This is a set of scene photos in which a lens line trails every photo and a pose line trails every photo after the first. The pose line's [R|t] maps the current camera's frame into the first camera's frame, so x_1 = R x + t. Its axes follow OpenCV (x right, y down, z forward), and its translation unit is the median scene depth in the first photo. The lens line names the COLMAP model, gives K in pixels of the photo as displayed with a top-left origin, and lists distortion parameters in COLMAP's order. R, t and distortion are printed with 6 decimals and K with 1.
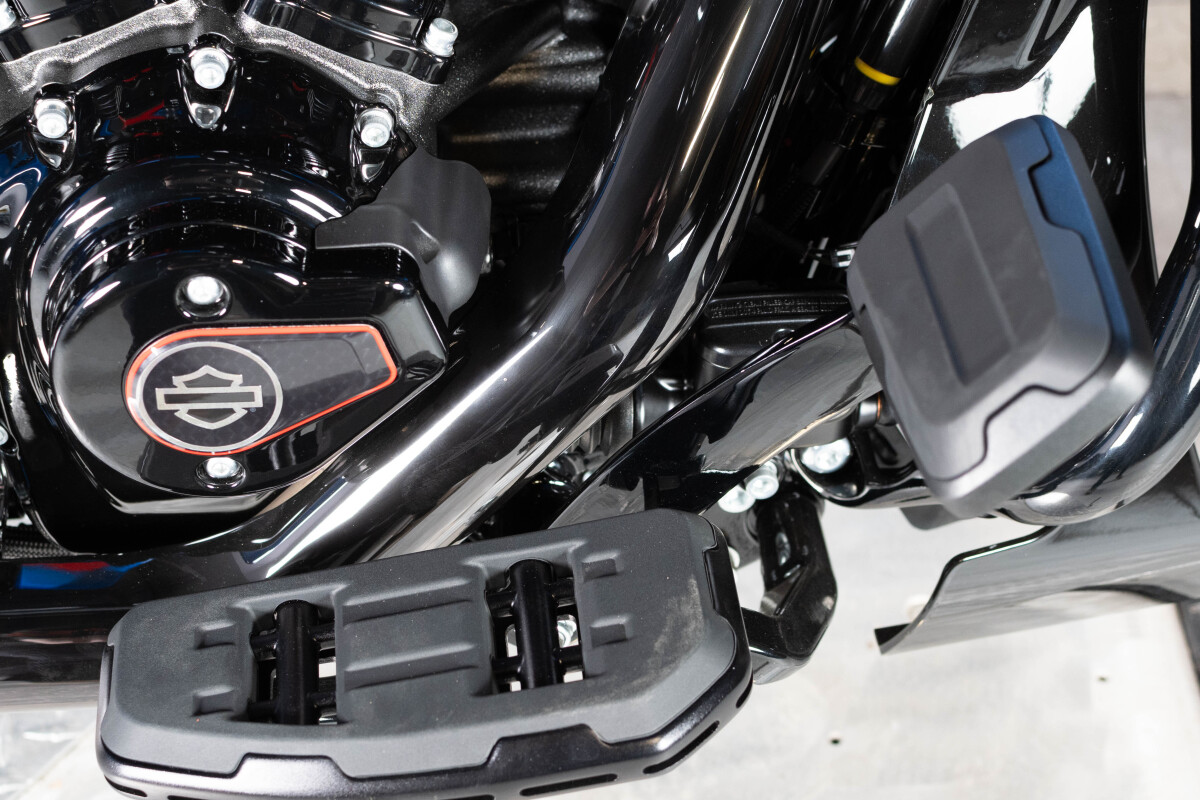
lens RADIAL K [[2128.4, 0, 509.9], [0, 2128.4, 367.2], [0, 0, 1]] dist [-0.005499, 0.035138]
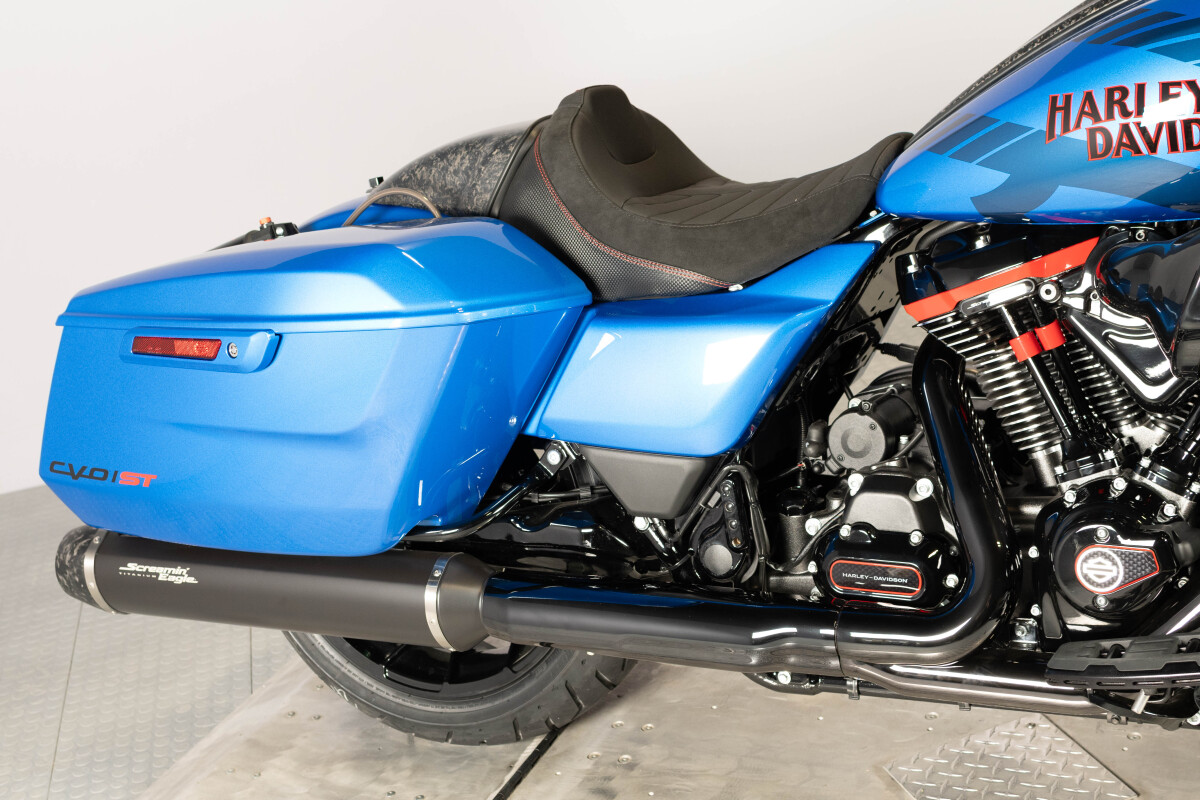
lens RADIAL K [[1906.7, 0, 592.8], [0, 1906.7, 386.1], [0, 0, 1]] dist [0.016339, 0.044631]
pose [[0.859061, 0.055038, -0.508905, 0.652178], [-0.294855, 0.865896, -0.404085, 1.157772], [0.418419, 0.497187, 0.760086, -1.657865]]
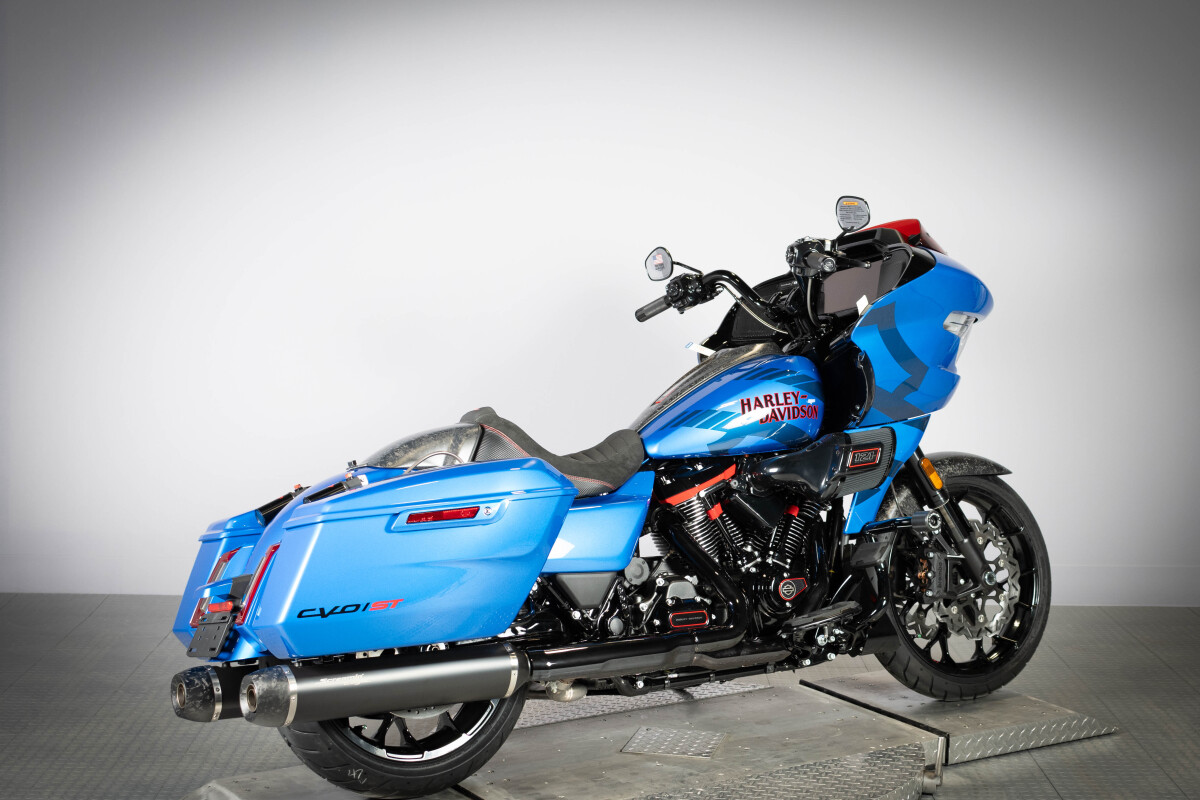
lens RADIAL K [[2072.2, 0, 643.1], [0, 2072.2, 366.6], [0, 0, 1]] dist [-0.002160, -0.016158]
pose [[0.877723, -0.025172, 0.478507, -4.169790], [0.368226, 0.674438, -0.639956, 4.079136], [-0.306614, 0.737902, 0.601239, -3.971396]]
